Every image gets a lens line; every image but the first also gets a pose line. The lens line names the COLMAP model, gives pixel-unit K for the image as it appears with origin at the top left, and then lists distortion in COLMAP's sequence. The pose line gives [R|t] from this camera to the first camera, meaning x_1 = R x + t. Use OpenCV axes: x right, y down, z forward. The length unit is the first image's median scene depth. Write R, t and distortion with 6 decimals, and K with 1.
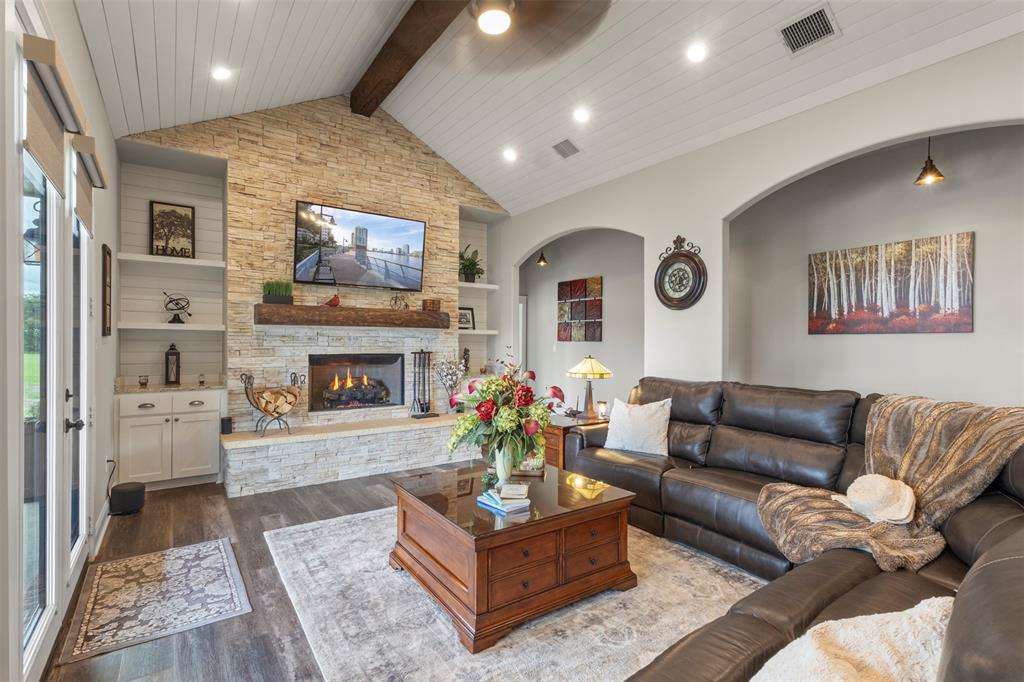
lens RADIAL K [[470.4, 0, 504.7], [0, 470.4, 340.6], [0, 0, 1]] dist [0.008488, 0.002483]
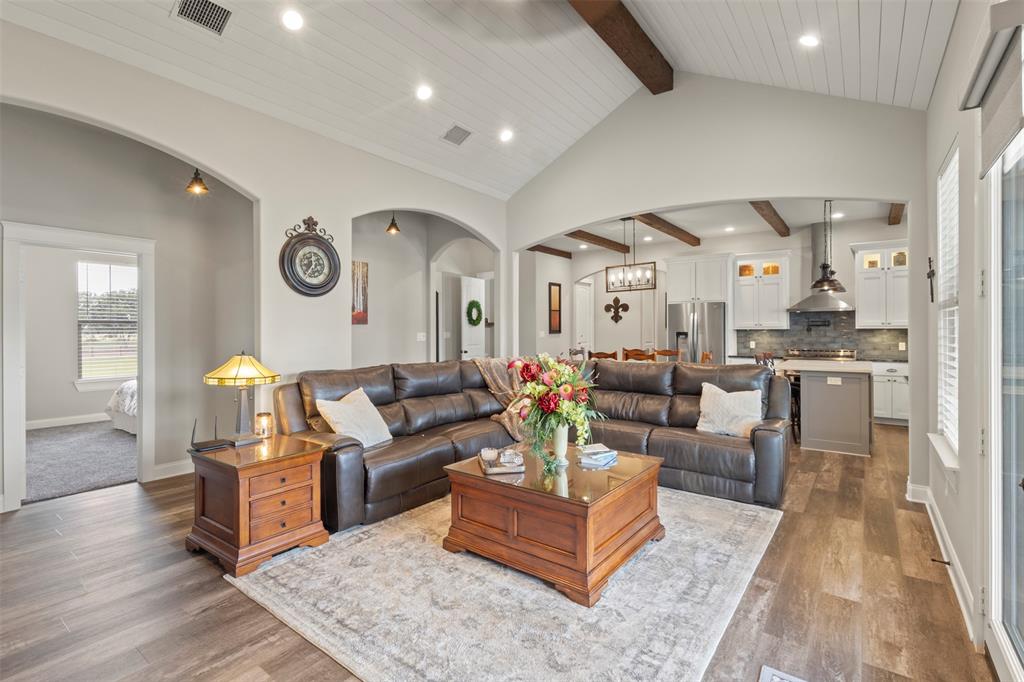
lens RADIAL K [[470.4, 0, 507.4], [0, 470.4, 335.0], [0, 0, 1]] dist [0.008488, 0.002483]
pose [[-0.299343, -0.013034, 0.954056, -0.657342], [-0.004101, 0.999915, 0.012373, -0.001906], [-0.954137, -0.000209, -0.299371, 0.933126]]
